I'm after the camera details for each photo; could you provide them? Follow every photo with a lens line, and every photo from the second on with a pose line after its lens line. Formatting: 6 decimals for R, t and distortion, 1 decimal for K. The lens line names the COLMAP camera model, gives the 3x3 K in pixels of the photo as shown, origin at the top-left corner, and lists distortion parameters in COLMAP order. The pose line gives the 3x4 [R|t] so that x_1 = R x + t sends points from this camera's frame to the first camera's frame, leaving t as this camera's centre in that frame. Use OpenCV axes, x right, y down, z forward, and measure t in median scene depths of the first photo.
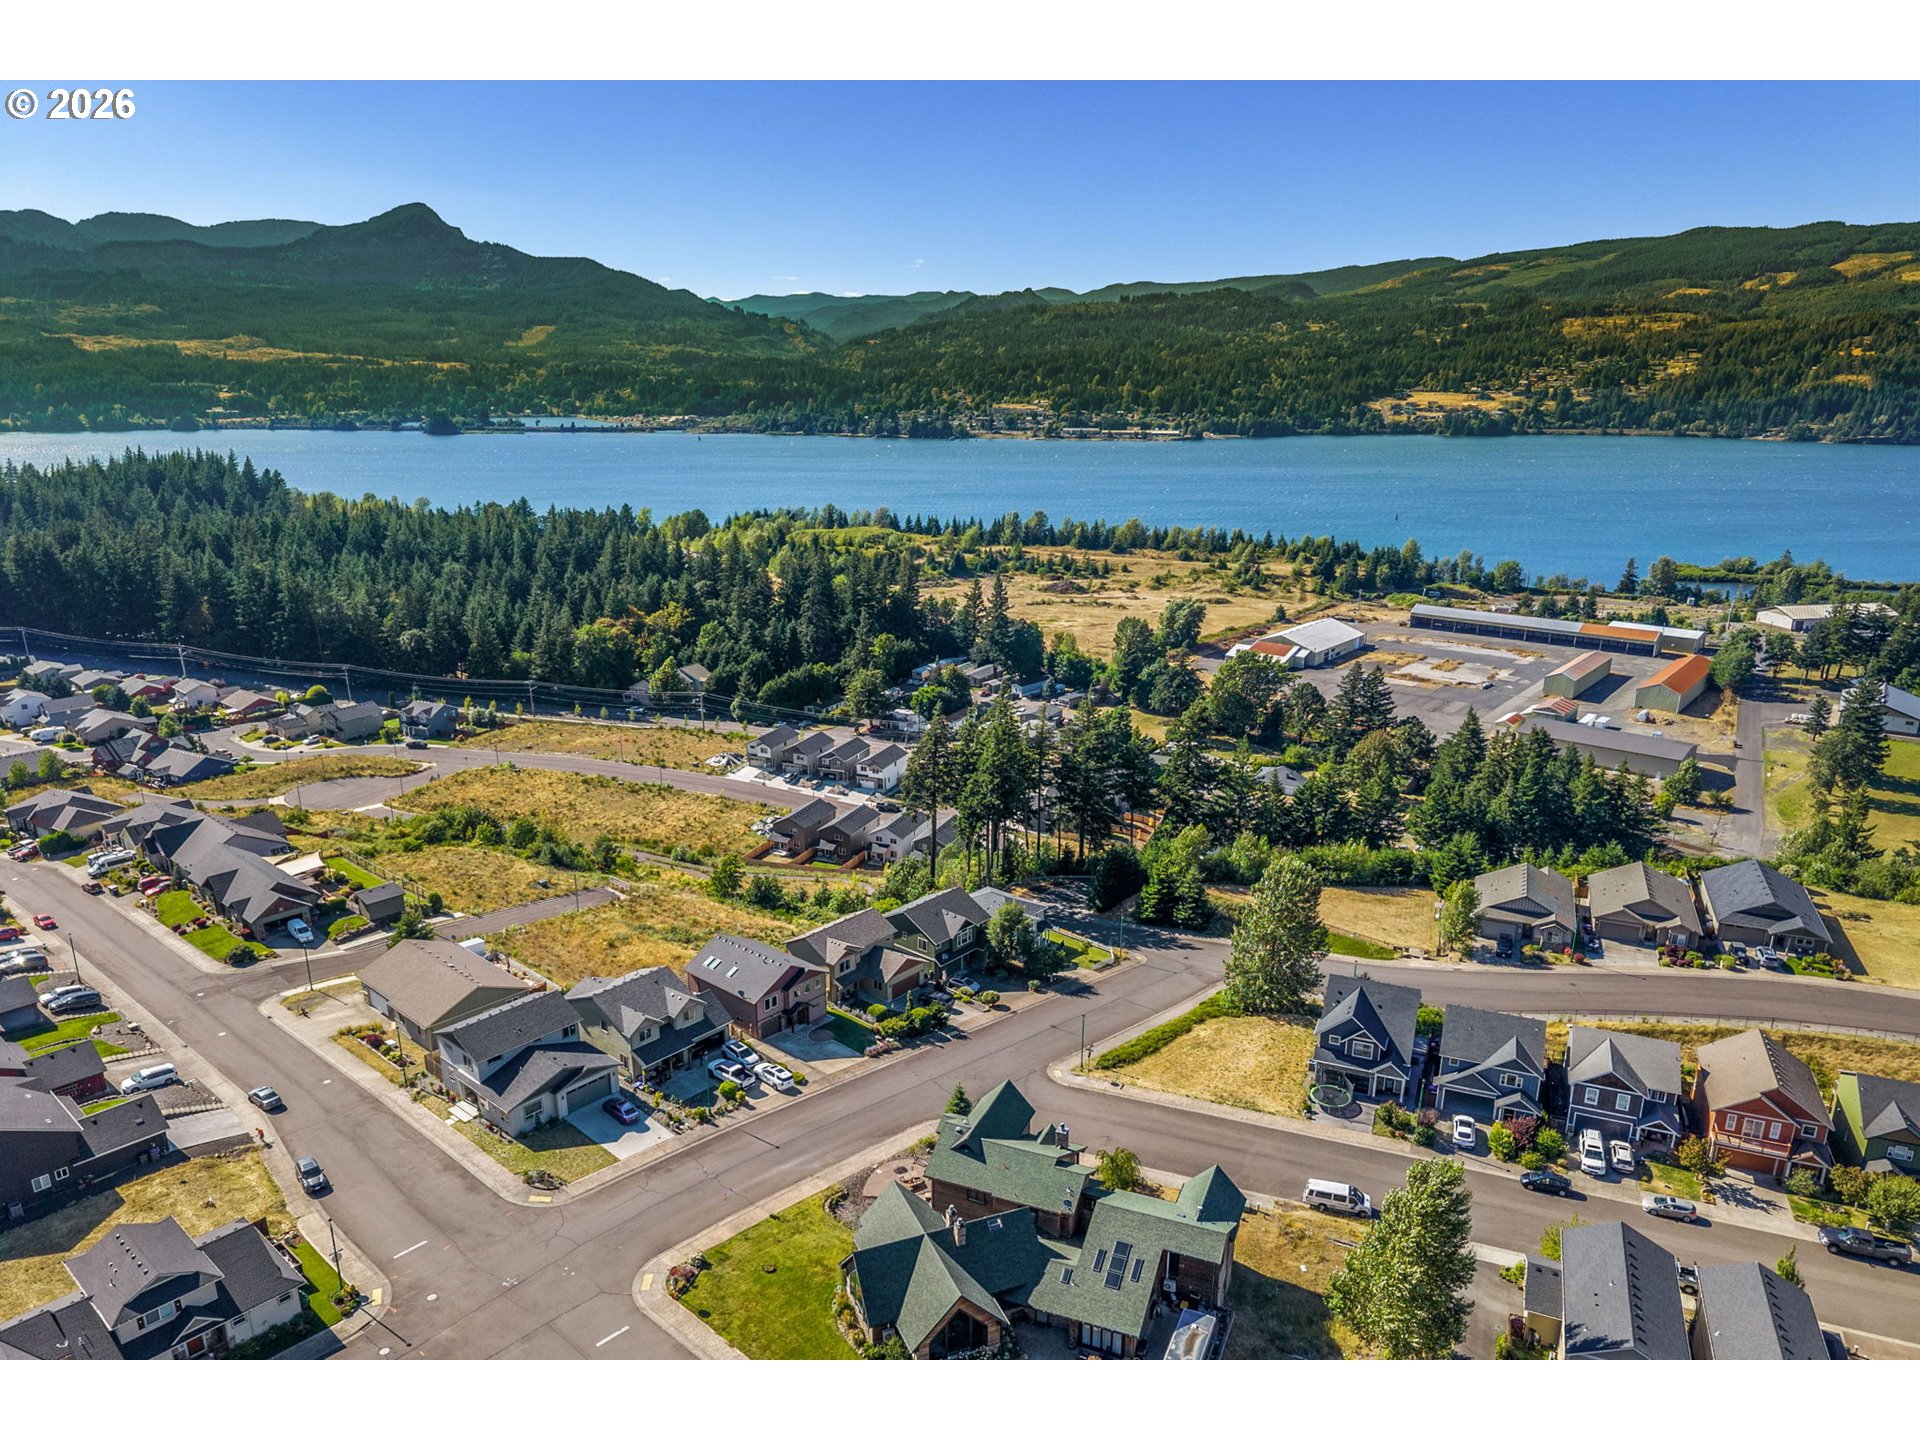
lens RADIAL K [[1288.8, 0, 963.2], [0, 1288.8, 757.6], [0, 0, 1]] dist [0.023674, -0.002629]
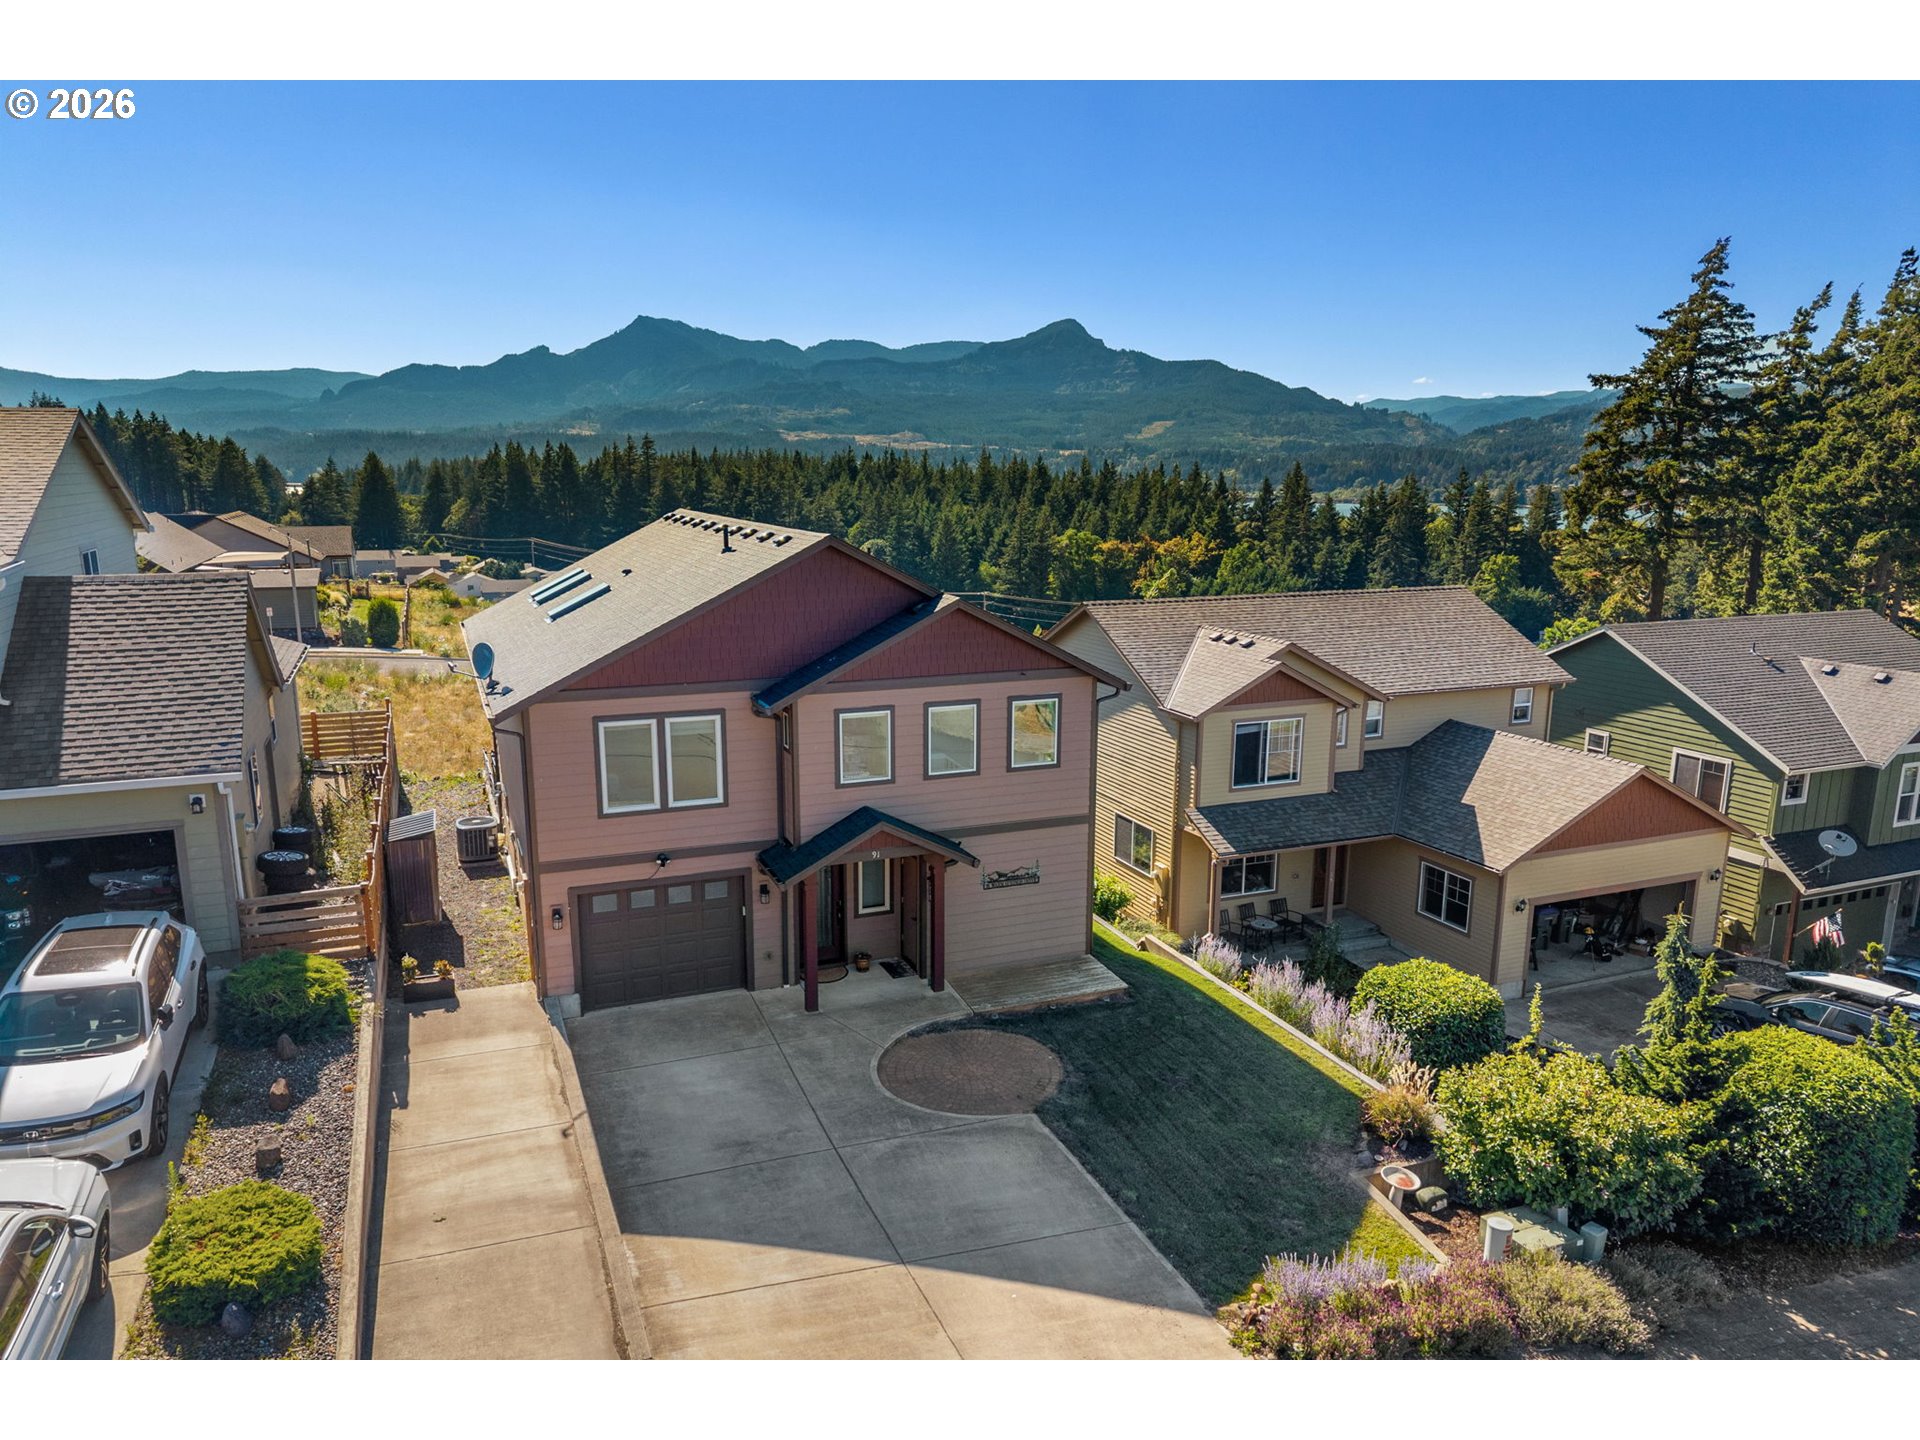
lens RADIAL K [[1288.8, 0, 963.2], [0, 1288.8, 757.6], [0, 0, 1]] dist [0.023674, -0.002629]
pose [[0.900158, 0.099896, -0.423954, -0.054060], [-0.132107, 0.990111, -0.047198, 0.182229], [0.415047, 0.098493, 0.904453, 0.839369]]
